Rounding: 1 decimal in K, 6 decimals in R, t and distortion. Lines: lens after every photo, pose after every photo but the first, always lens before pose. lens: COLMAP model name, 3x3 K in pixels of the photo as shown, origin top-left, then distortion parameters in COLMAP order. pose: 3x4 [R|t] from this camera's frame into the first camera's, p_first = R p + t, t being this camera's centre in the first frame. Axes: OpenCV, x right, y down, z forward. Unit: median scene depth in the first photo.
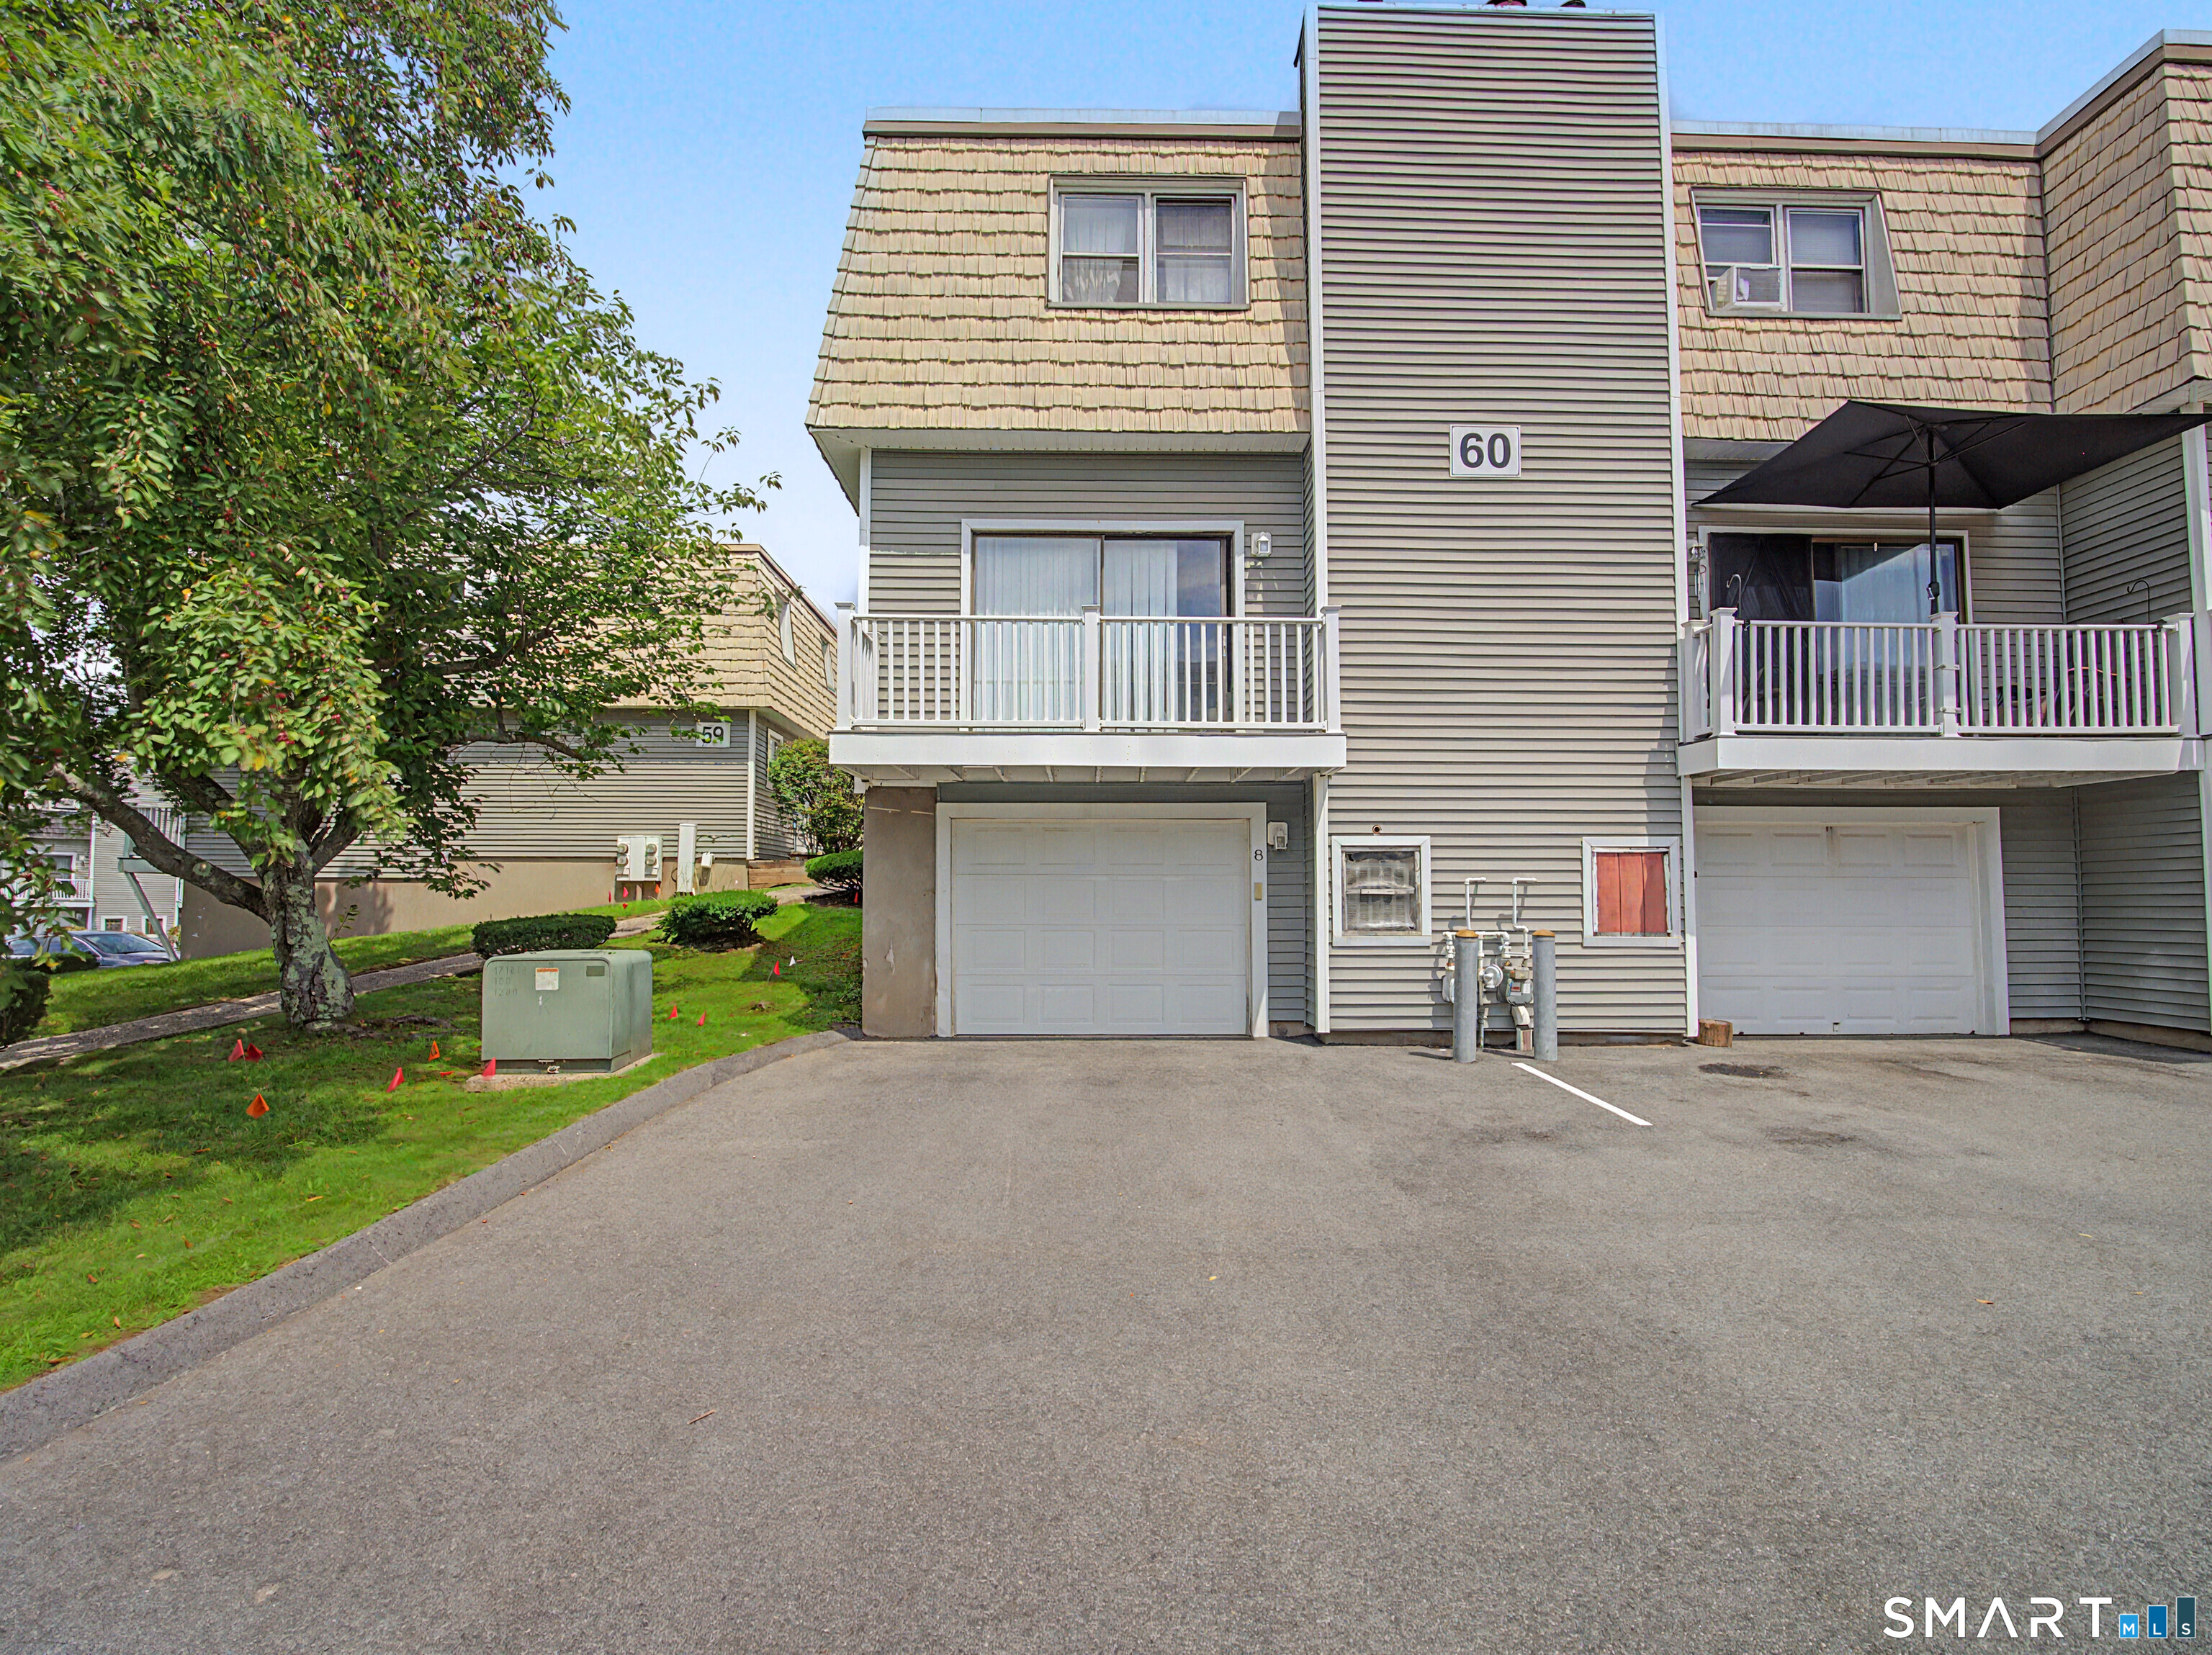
lens RADIAL K [[1030.0, 0, 1107.1], [0, 1030.0, 849.0], [0, 0, 1]] dist [-0.004668, -0.009730]
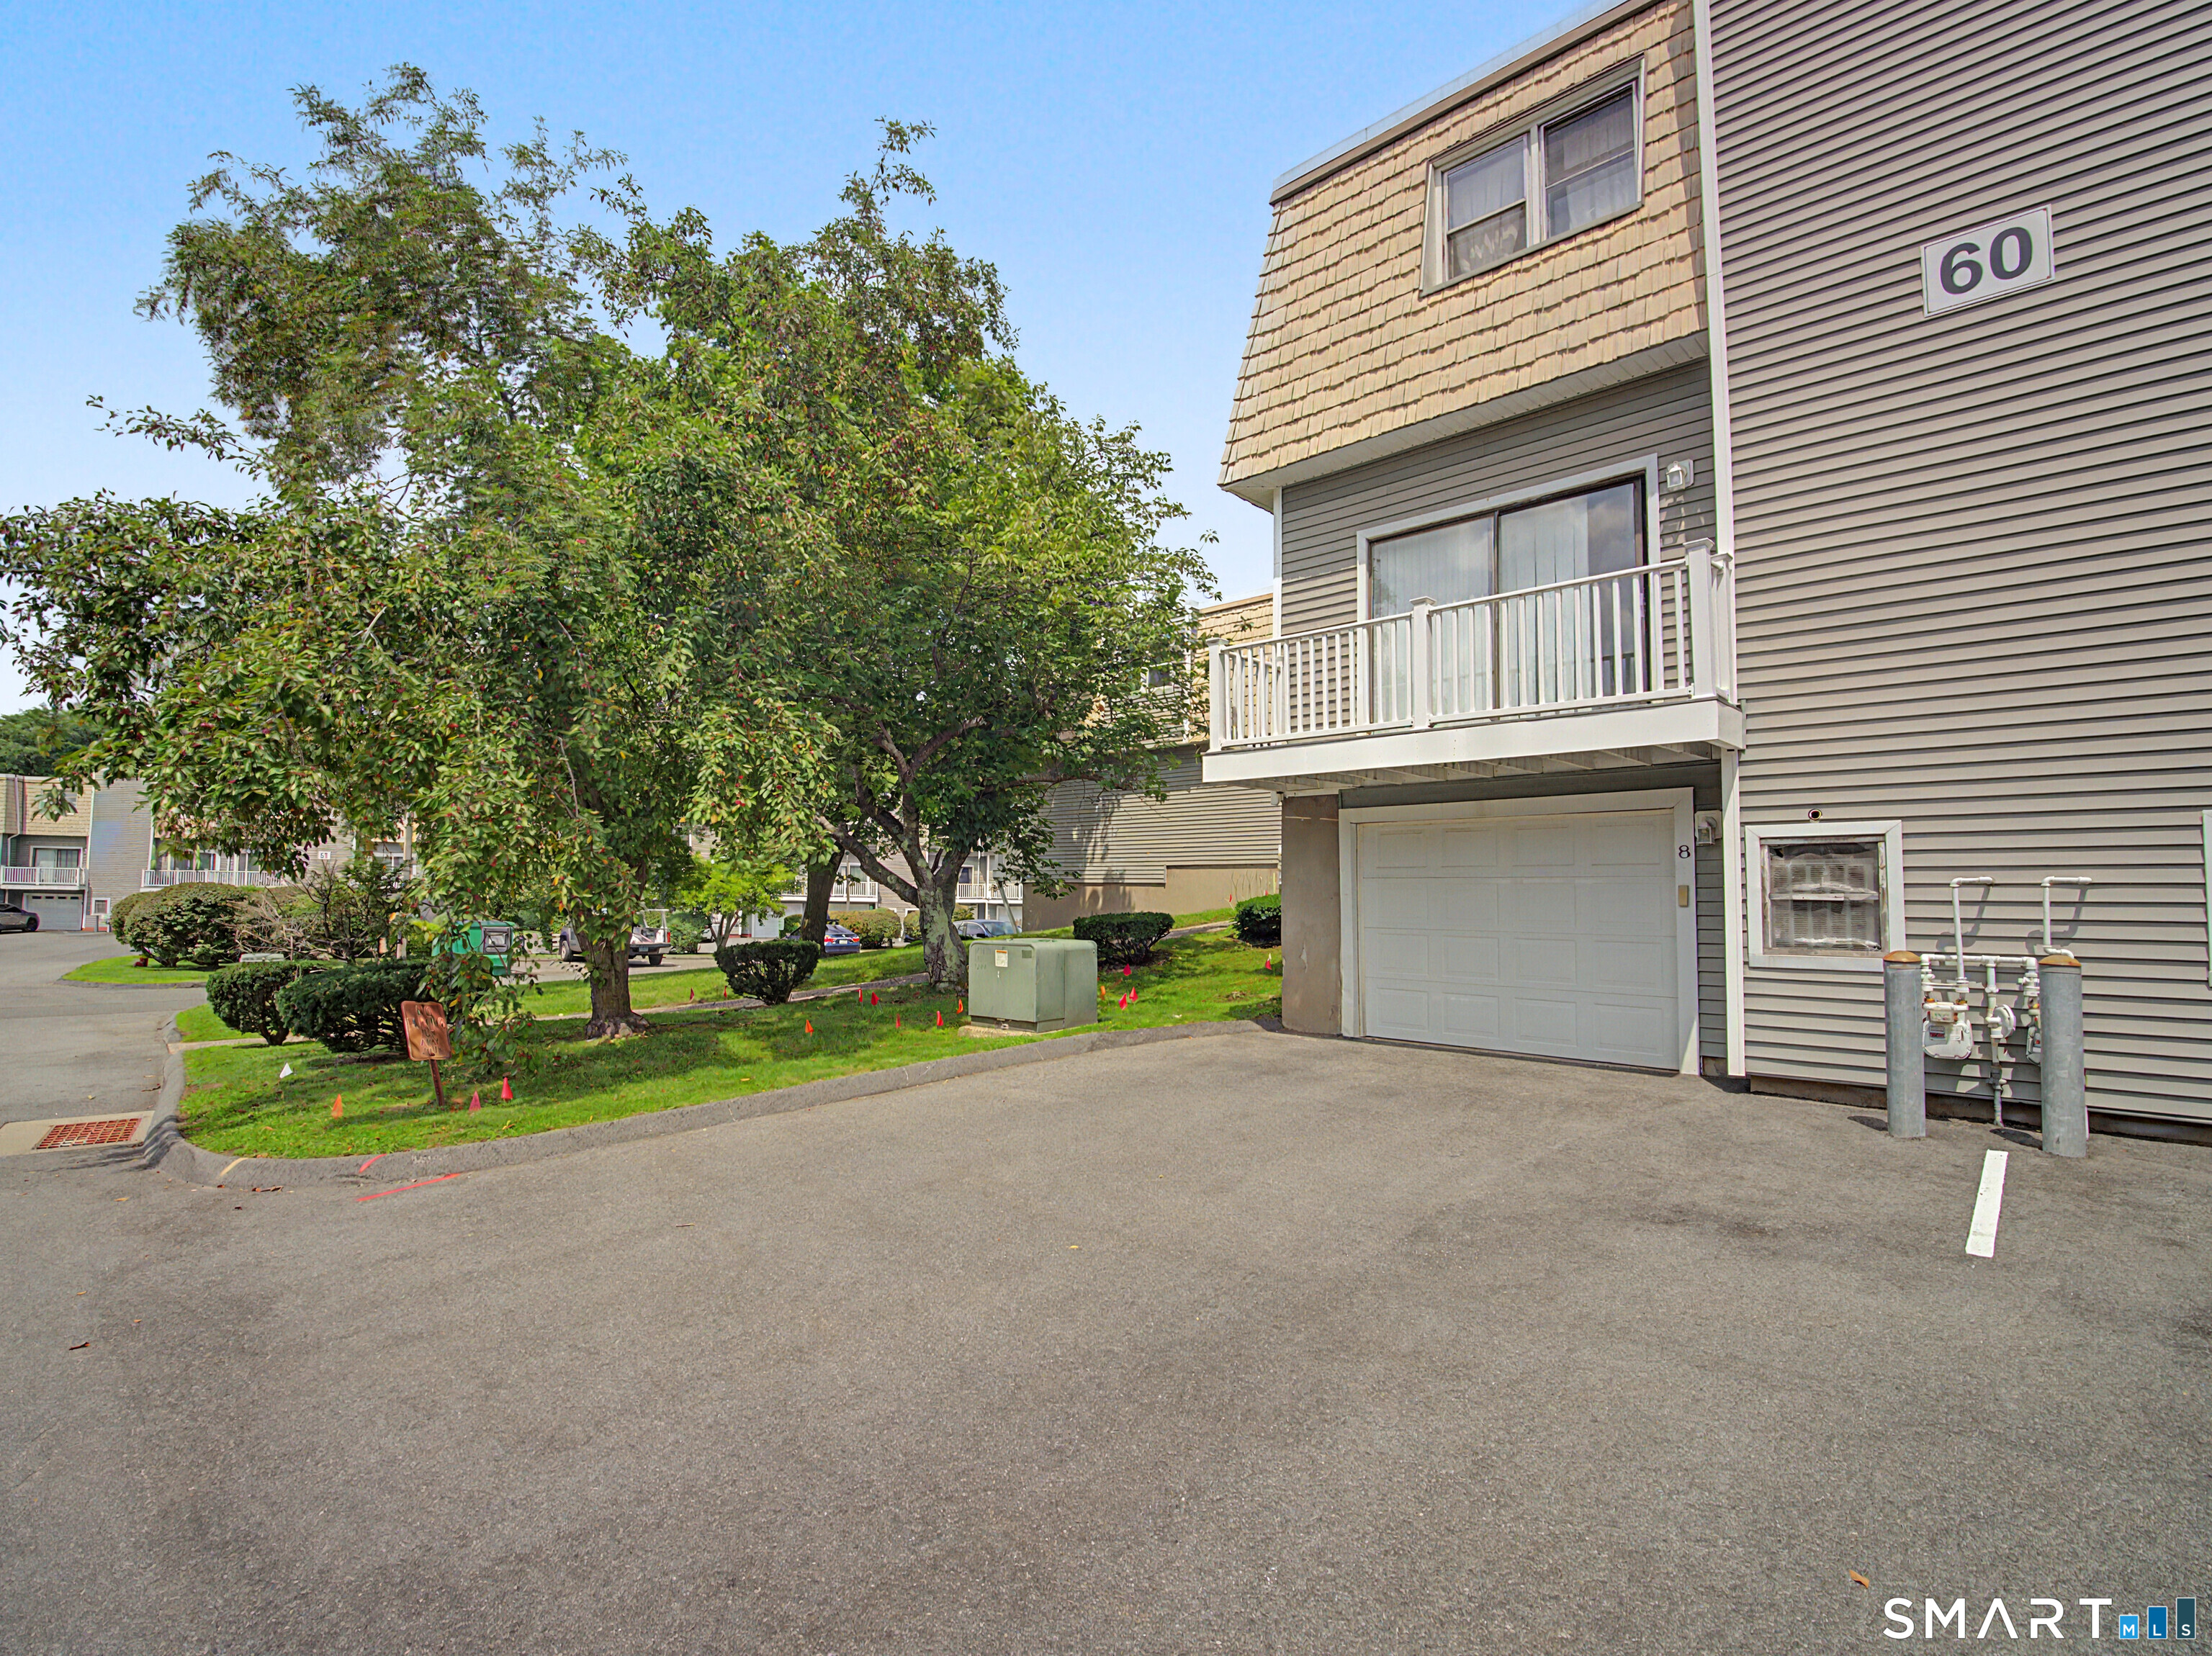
lens RADIAL K [[1018.2, 0, 1106.0], [0, 1018.2, 828.0], [0, 0, 1]] dist [-0.005035, -0.007502]
pose [[0.722499, -0.041157, -0.690145, 0.375610], [0.025389, 0.999133, -0.033005, 0.002033], [0.690905, 0.006325, 0.722918, 0.097461]]
